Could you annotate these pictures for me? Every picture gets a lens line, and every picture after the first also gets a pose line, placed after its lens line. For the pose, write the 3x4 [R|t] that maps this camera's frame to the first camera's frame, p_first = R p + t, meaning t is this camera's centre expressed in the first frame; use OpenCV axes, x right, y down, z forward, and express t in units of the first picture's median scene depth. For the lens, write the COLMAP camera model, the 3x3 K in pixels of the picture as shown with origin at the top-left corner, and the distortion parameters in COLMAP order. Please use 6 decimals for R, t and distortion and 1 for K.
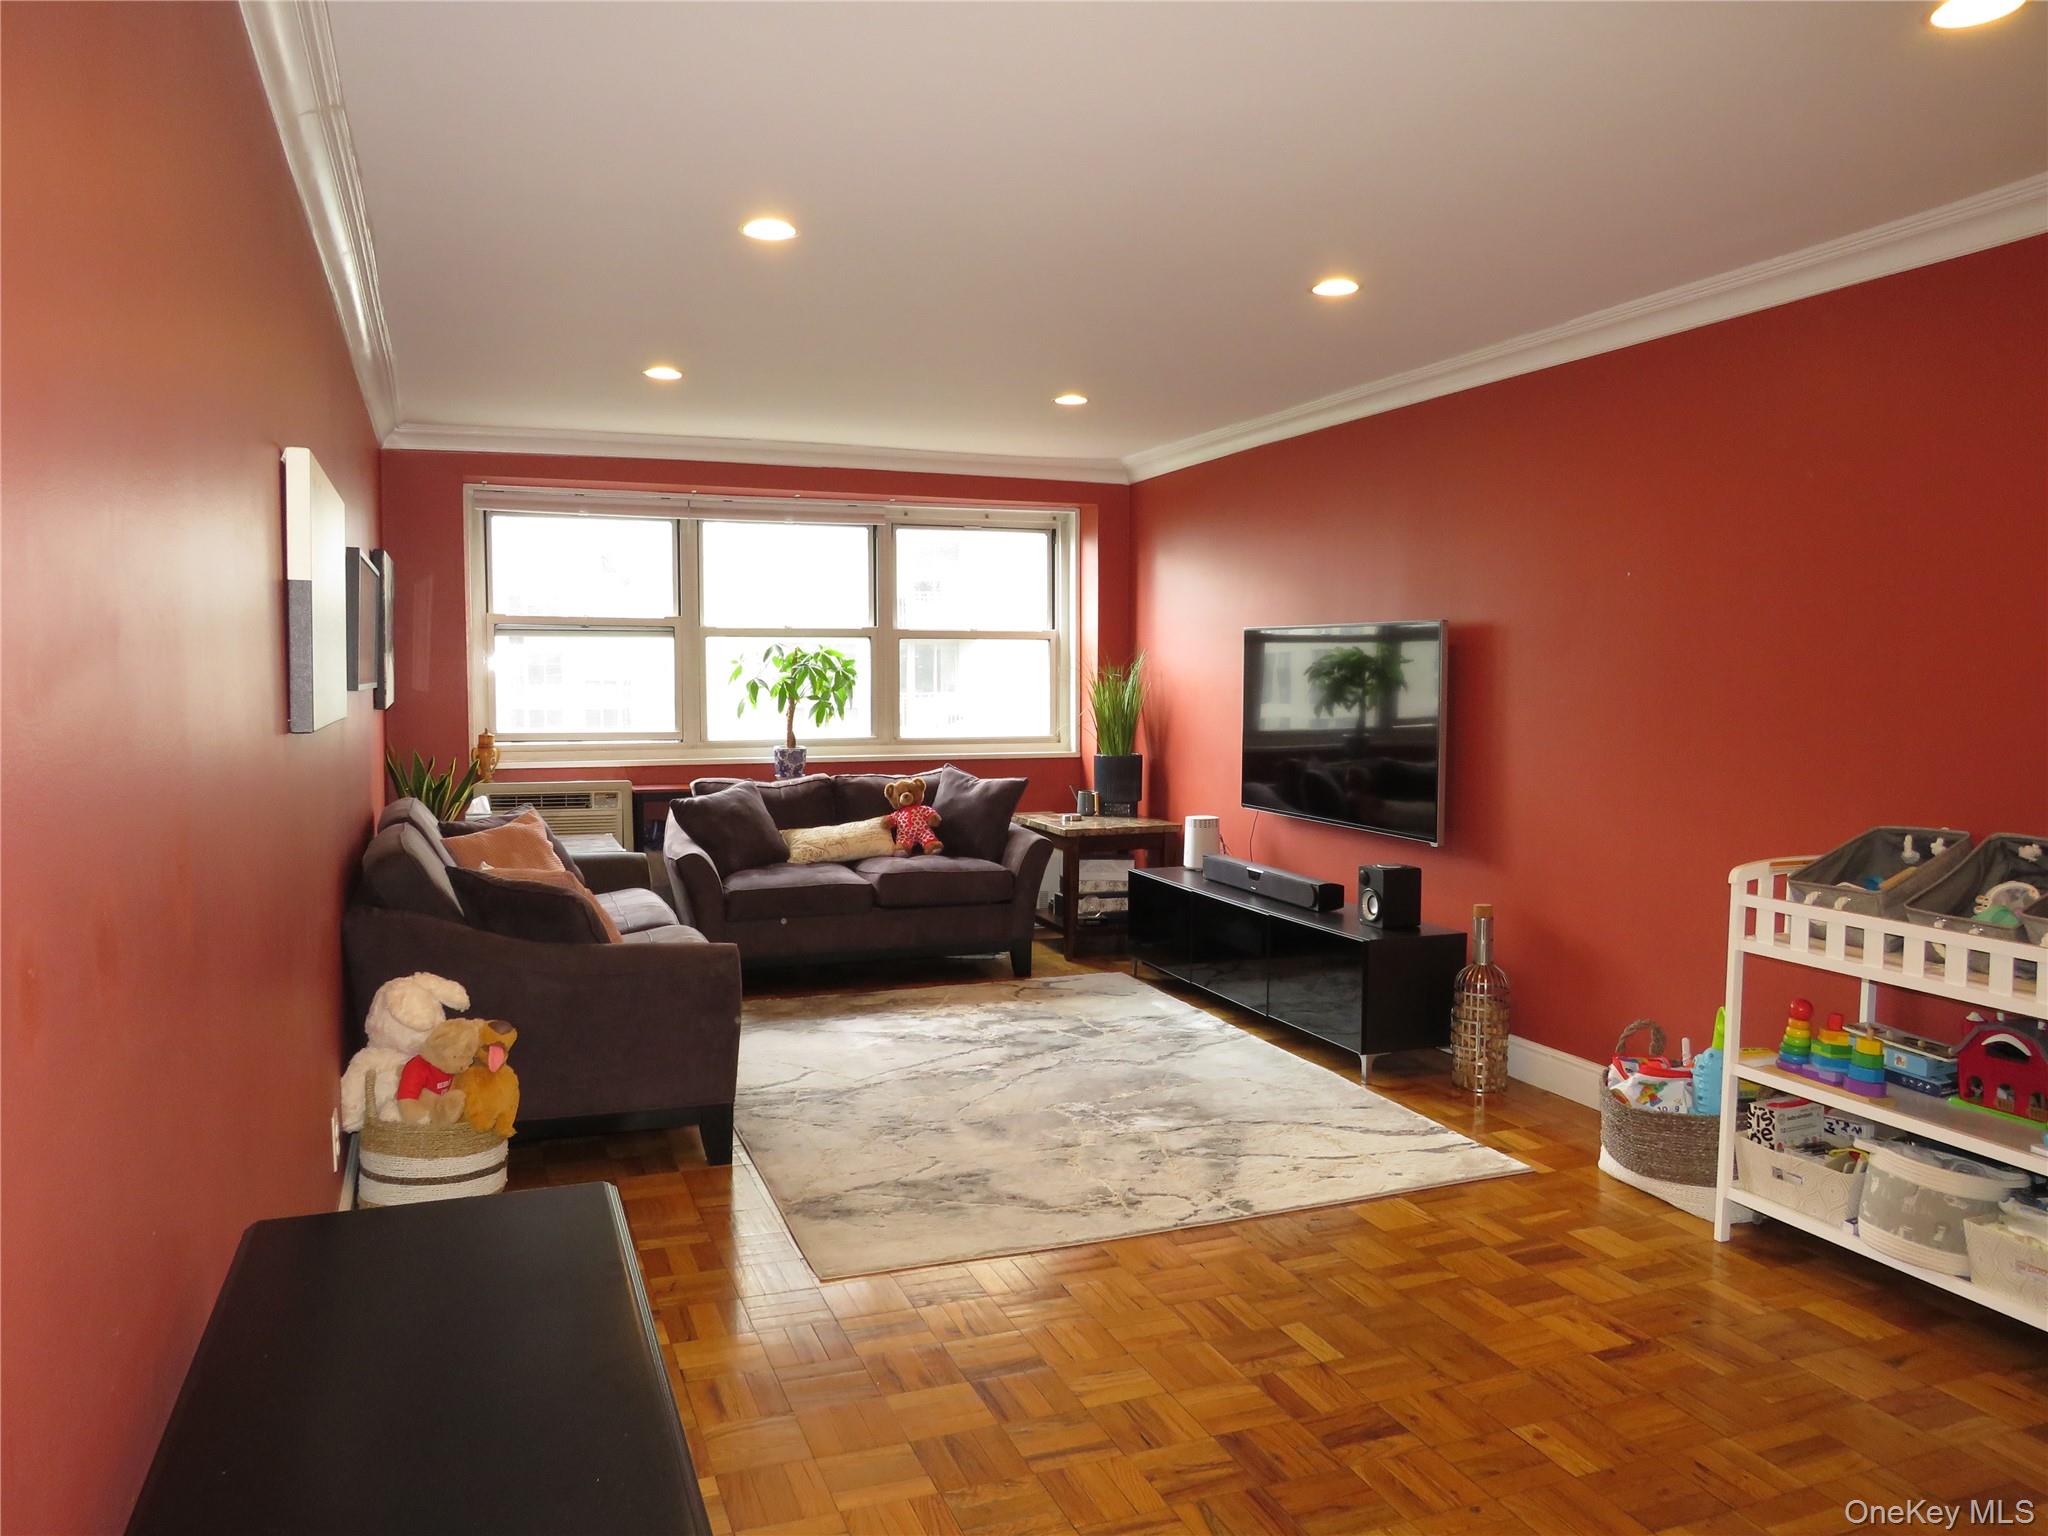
lens RADIAL K [[1494.7, 0, 1035.3], [0, 1494.7, 765.6], [0, 0, 1]] dist [-0.039613, -0.000748]
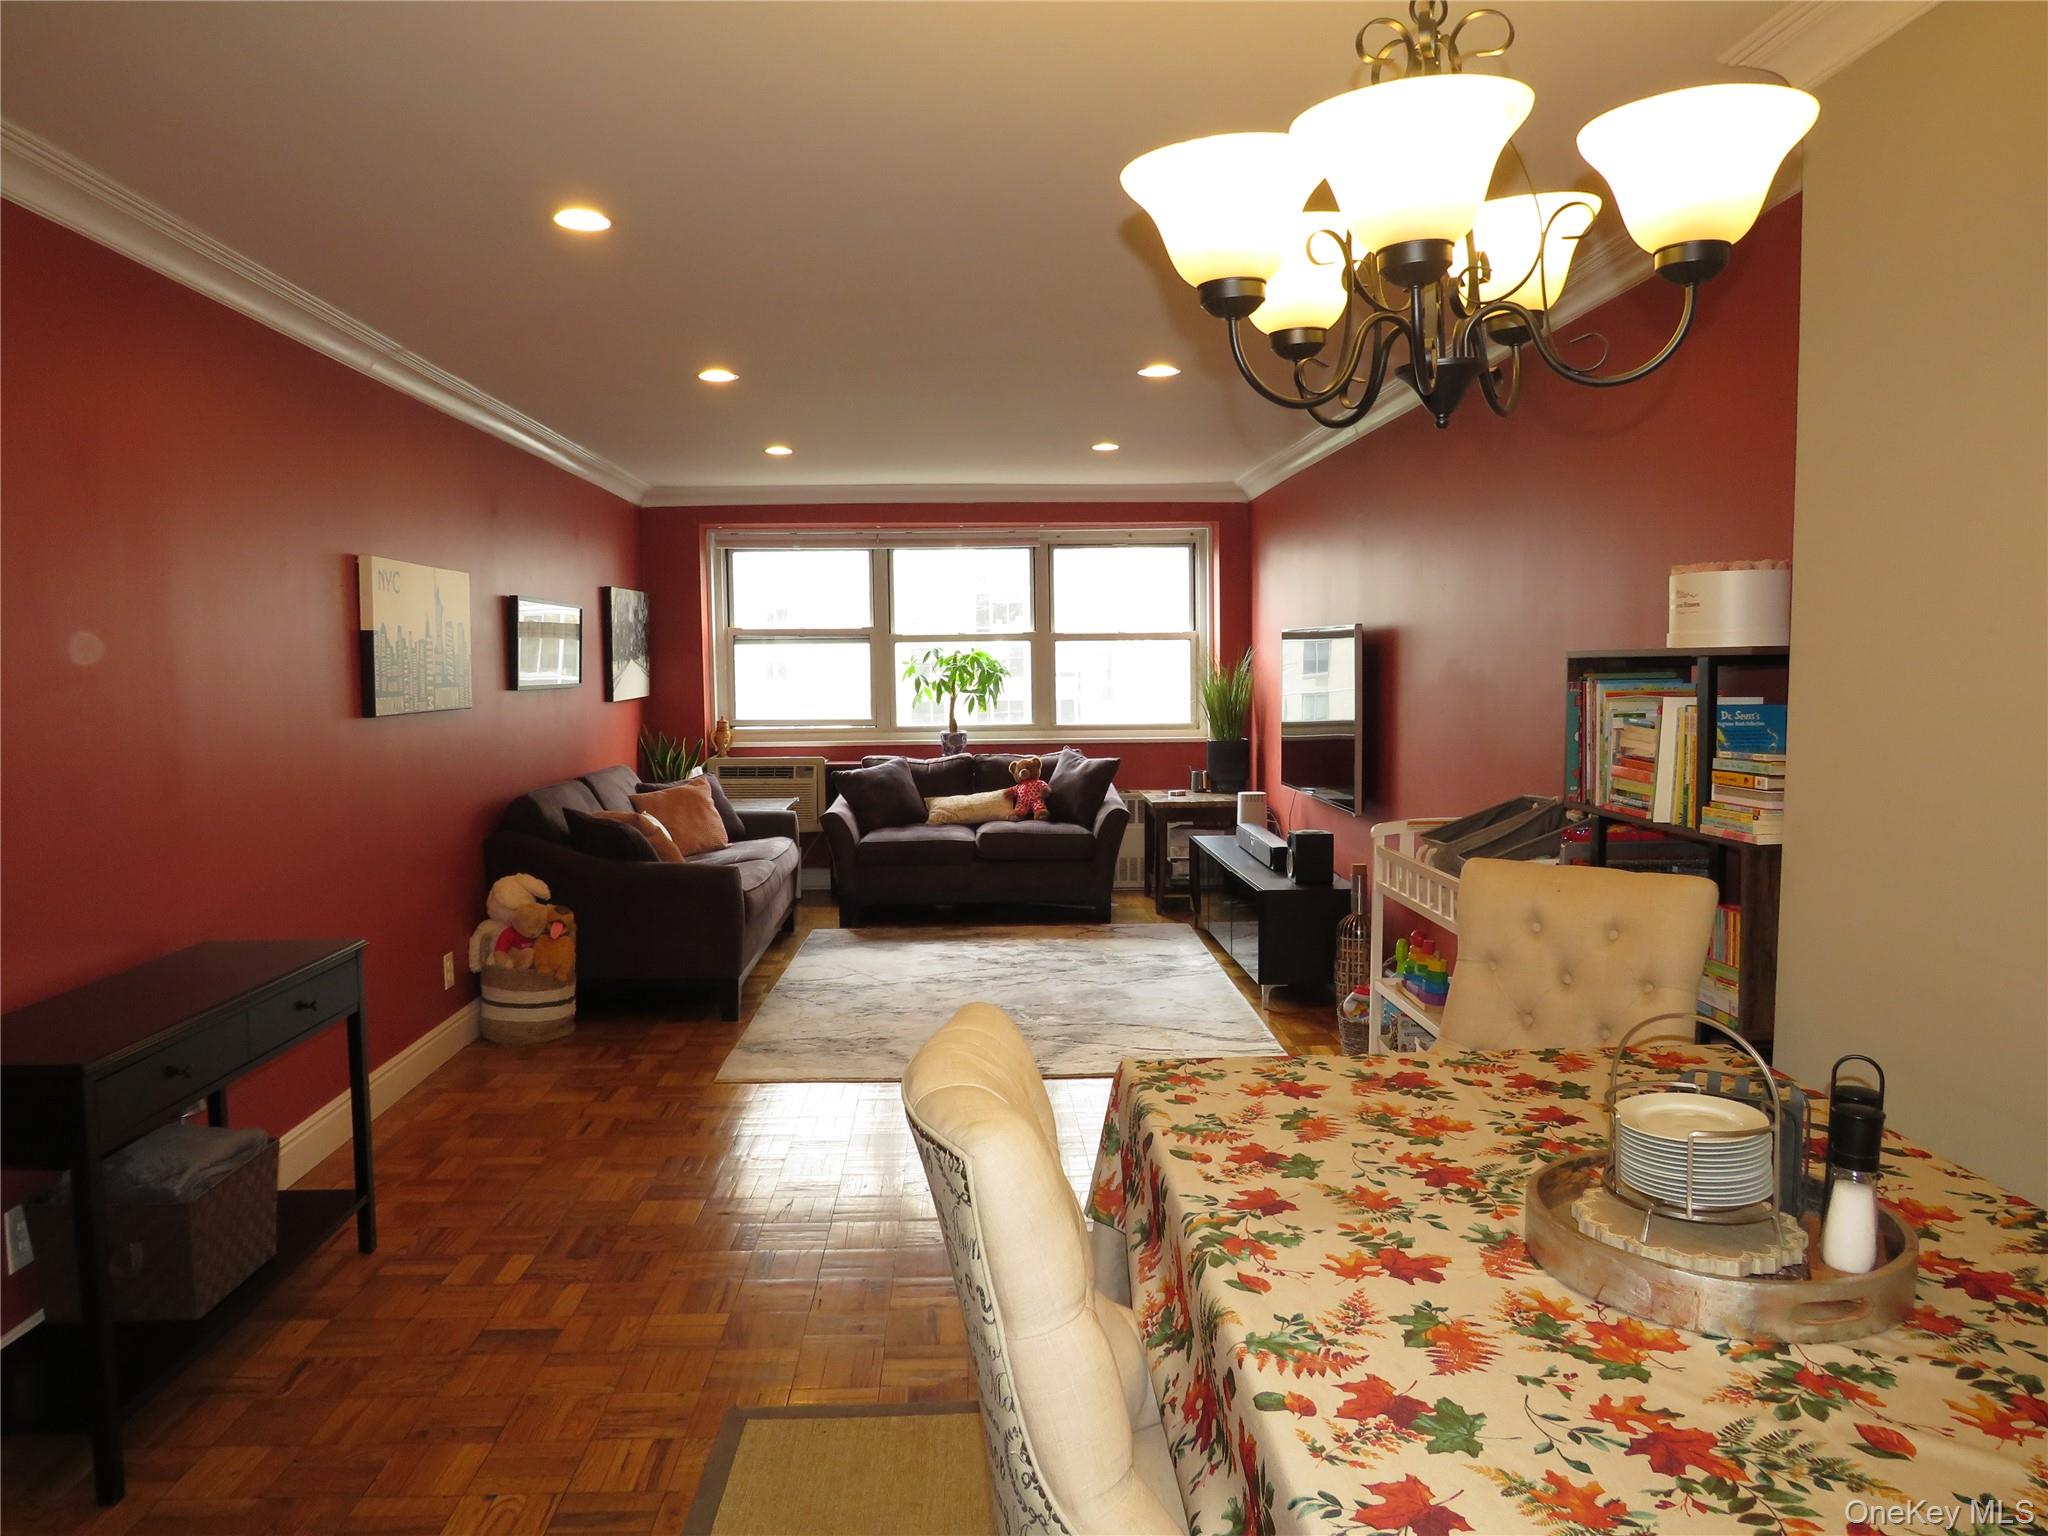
lens RADIAL K [[1494.7, 0, 1008.2], [0, 1494.7, 768.8], [0, 0, 1]] dist [-0.039613, -0.000748]
pose [[0.941398, 0.013059, -0.337044, 0.298355], [-0.010115, 0.999894, 0.010489, 0.005037], [0.337145, -0.006465, 0.941431, -0.145595]]
